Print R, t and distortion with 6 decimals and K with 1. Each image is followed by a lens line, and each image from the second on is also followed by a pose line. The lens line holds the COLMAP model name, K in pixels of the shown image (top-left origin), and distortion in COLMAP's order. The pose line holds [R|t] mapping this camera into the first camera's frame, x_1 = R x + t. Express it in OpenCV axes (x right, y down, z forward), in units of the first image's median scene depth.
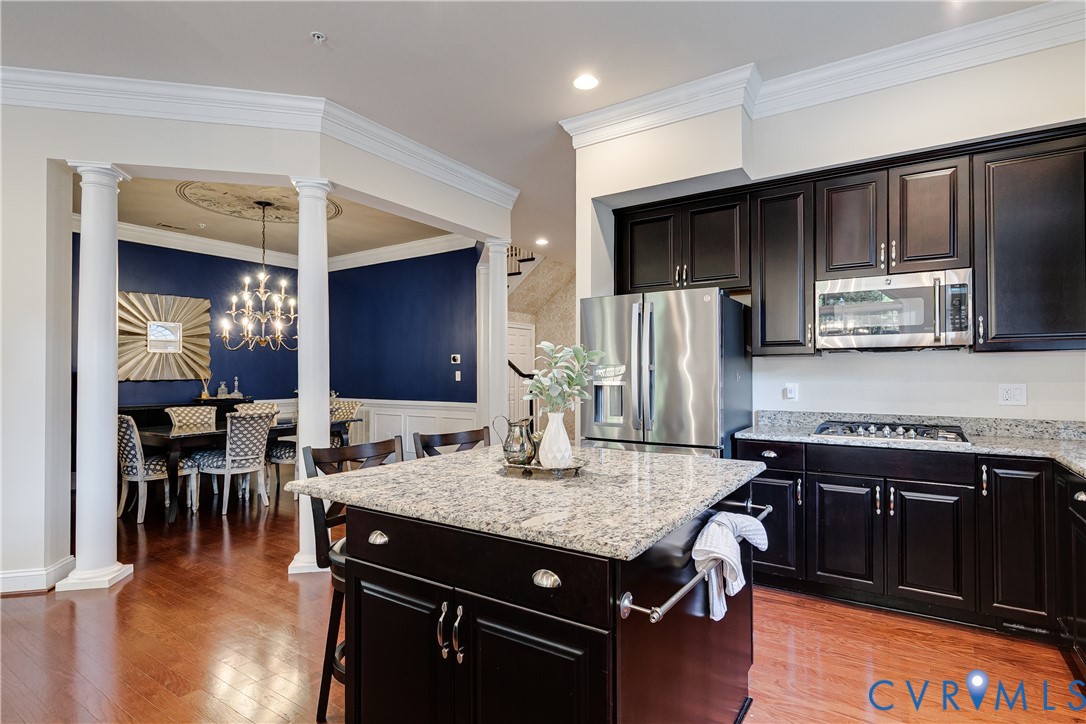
lens RADIAL K [[560.4, 0, 540.0], [0, 560.4, 366.8], [0, 0, 1]] dist [0.000207, -0.000248]
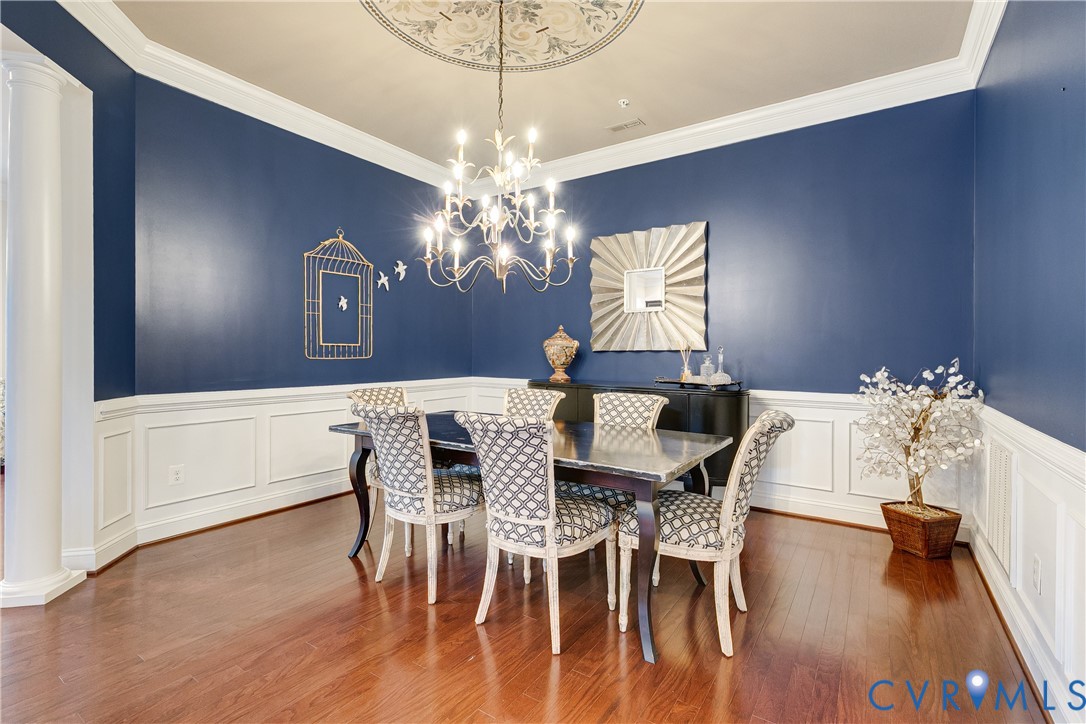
lens RADIAL K [[488.2, 0, 547.8], [0, 488.2, 354.5], [0, 0, 1]] dist [0.008846, -0.001962]
pose [[0.004843, 0.008366, -0.999953, -0.110215], [0.005108, 0.999952, 0.008391, 0.050912], [0.999975, -0.005149, 0.004800, 1.960407]]
